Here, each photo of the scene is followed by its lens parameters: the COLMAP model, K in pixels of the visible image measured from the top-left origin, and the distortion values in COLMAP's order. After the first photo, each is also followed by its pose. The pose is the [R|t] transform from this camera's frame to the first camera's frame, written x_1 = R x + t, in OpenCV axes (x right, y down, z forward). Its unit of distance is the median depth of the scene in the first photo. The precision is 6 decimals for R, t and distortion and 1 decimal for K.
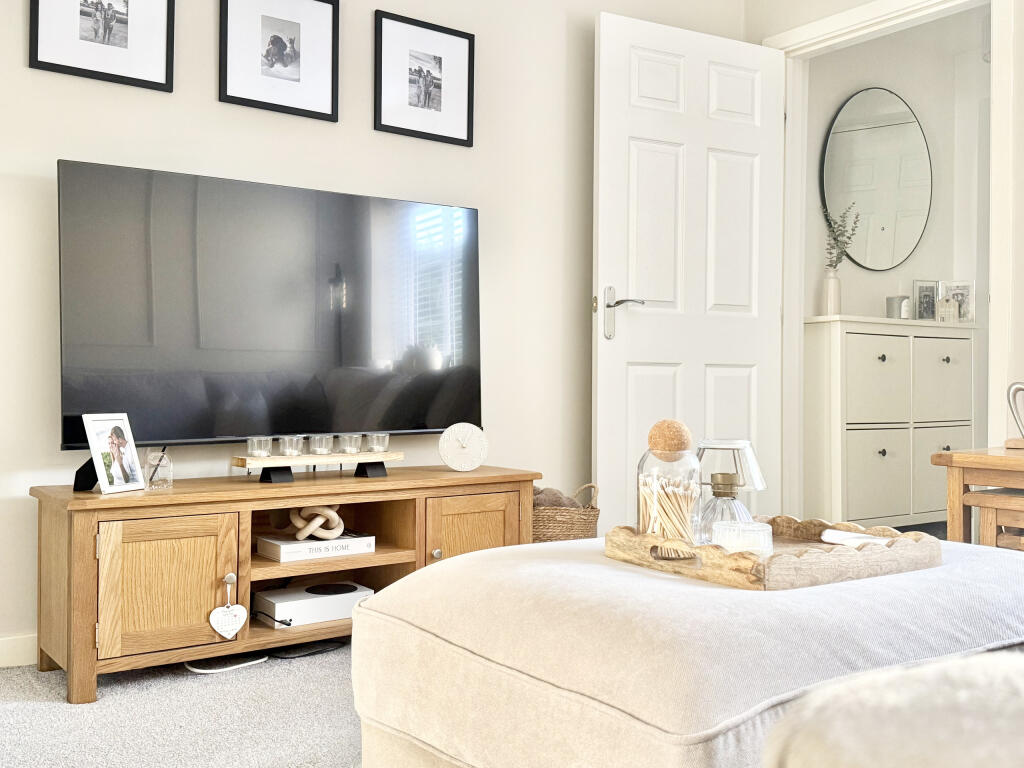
lens RADIAL K [[1036.5, 0, 509.5], [0, 1036.5, 384.1], [0, 0, 1]] dist [0.067964, 0.000000]
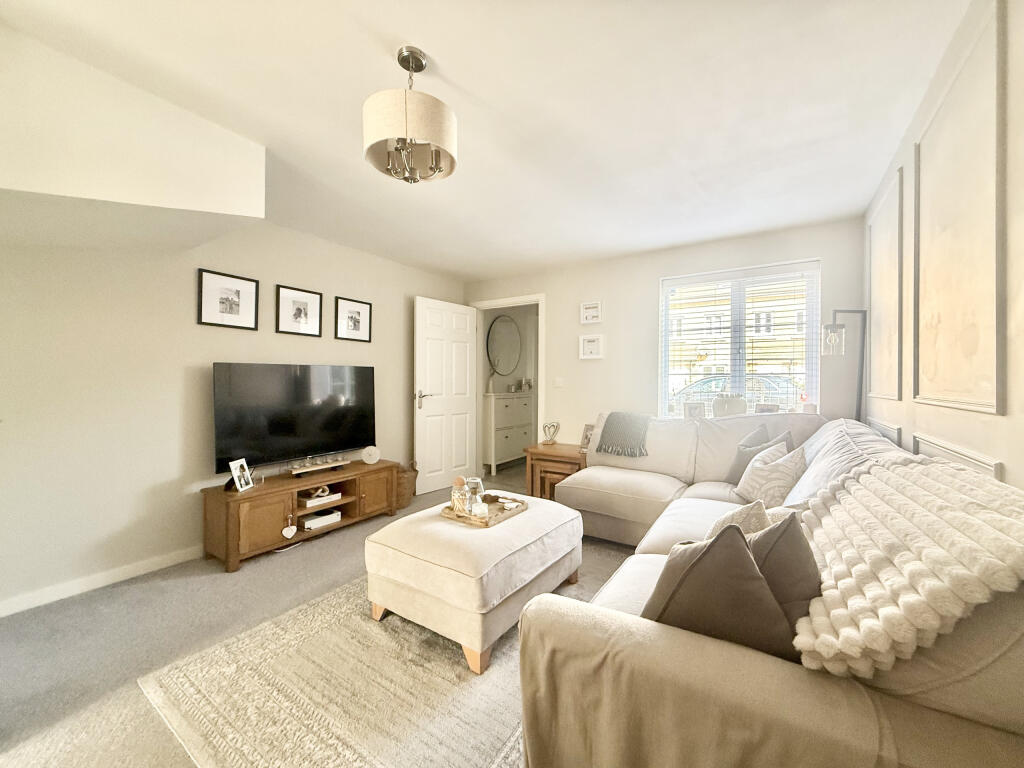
lens RADIAL K [[408.1, 0, 513.5], [0, 408.1, 383.6], [0, 0, 1]] dist [0.002064, -0.000887]
pose [[0.931718, -0.000658, 0.363181, -0.094943], [0.000619, 1.000000, 0.000223, -0.146490], [-0.363181, 0.000017, 0.931718, -0.196089]]
